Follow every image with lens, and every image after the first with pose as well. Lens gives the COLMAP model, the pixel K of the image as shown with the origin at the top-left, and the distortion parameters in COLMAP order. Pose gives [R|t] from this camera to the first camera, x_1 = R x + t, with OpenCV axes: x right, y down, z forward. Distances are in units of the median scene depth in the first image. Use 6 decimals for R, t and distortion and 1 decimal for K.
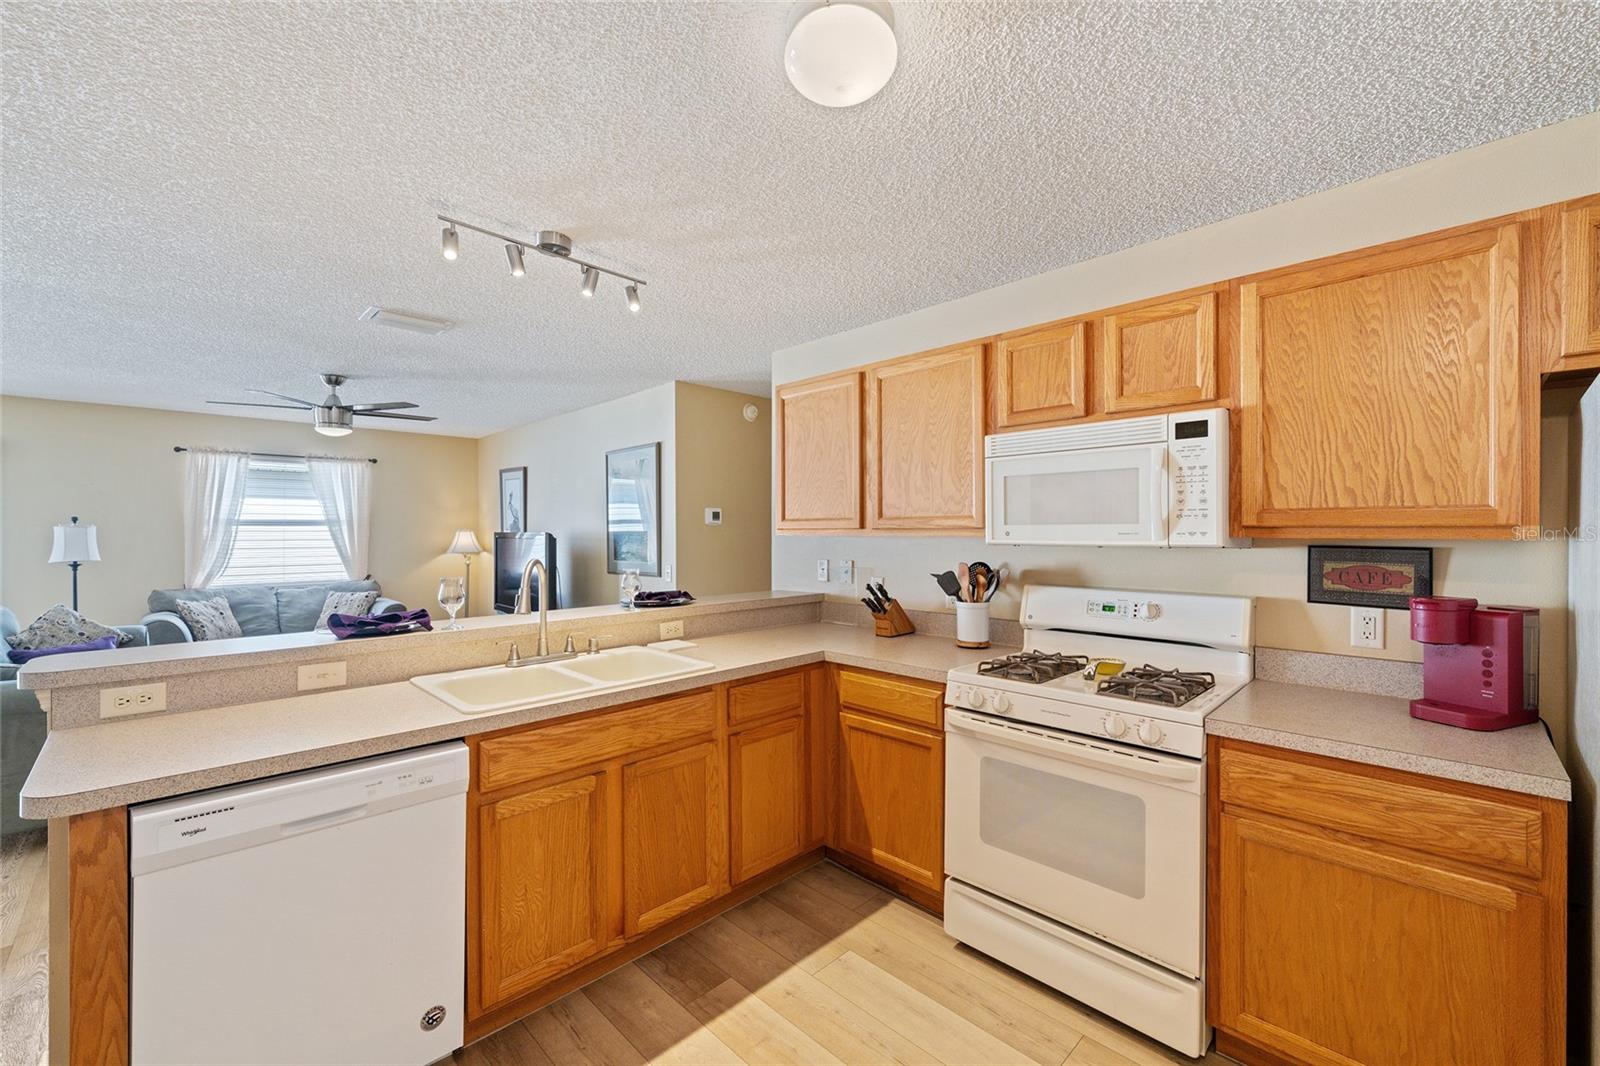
lens RADIAL K [[655.3, 0, 799.6], [0, 655.3, 529.5], [0, 0, 1]] dist [-0.000705, -0.000151]
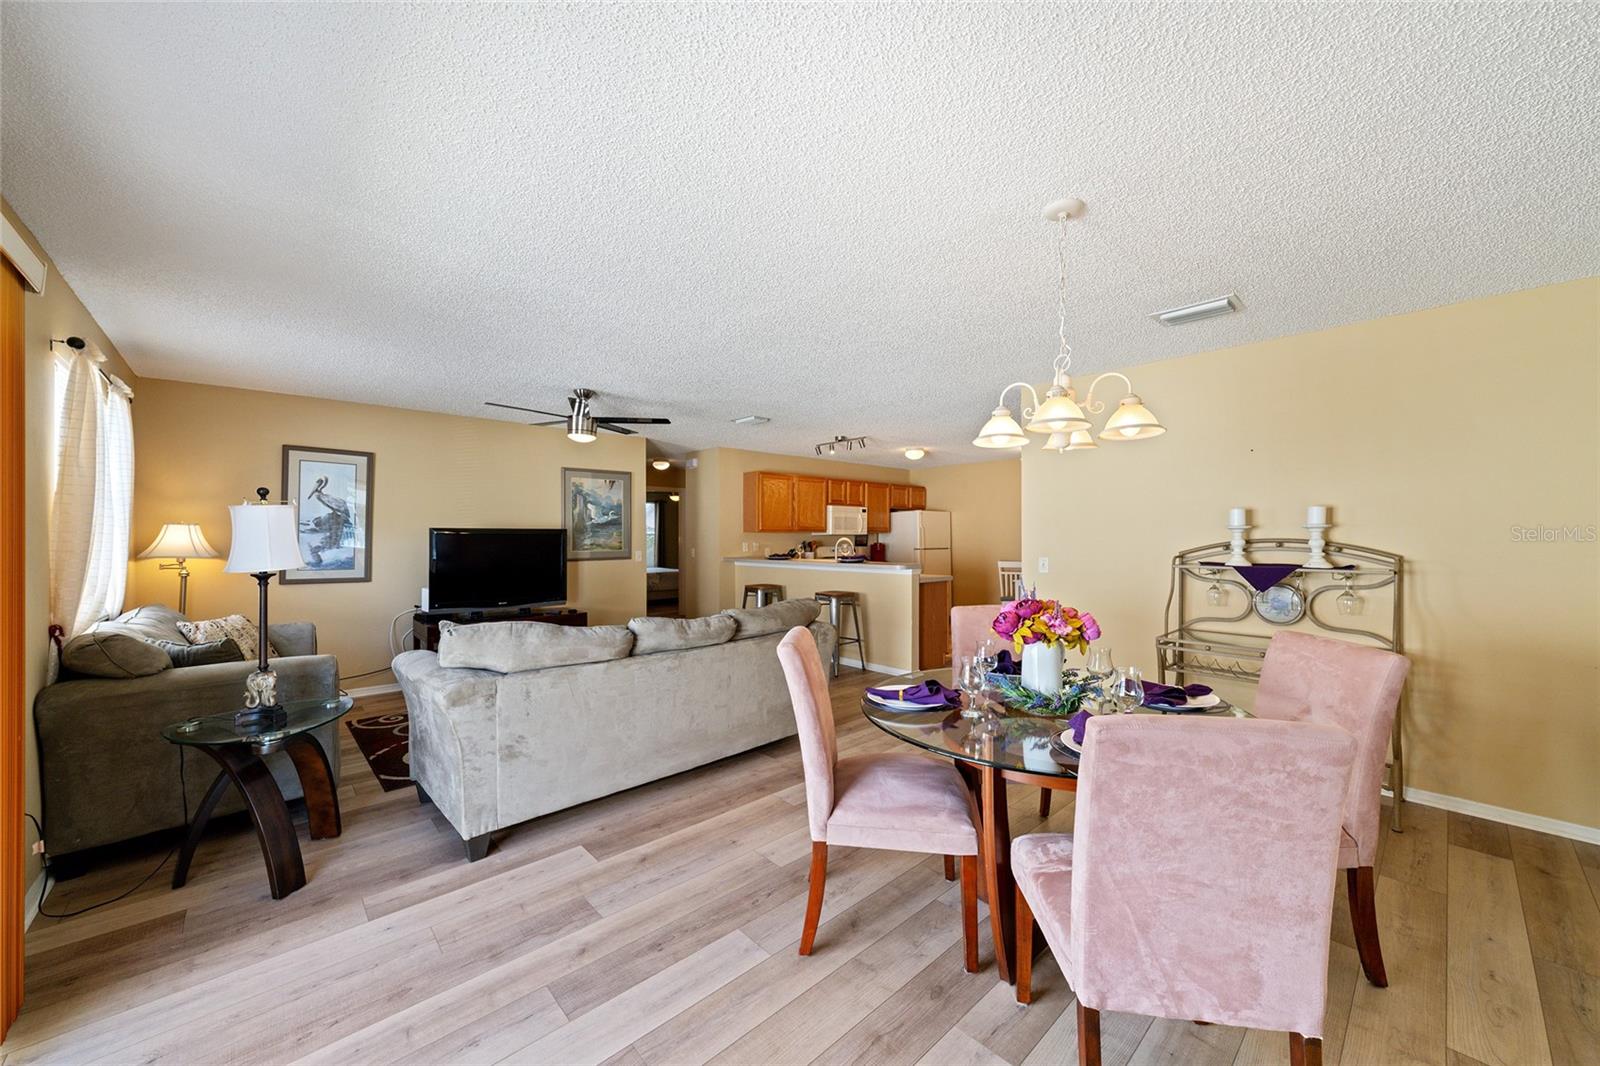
lens RADIAL K [[596.9, 0, 803.2], [0, 596.9, 534.5], [0, 0, 1]] dist [-0.000450, -0.000069]
pose [[0.035195, 0.006258, 0.999361, -3.258138], [-0.001678, 0.999979, -0.006203, 0.045359], [-0.999379, -0.001458, 0.035205, 1.084835]]
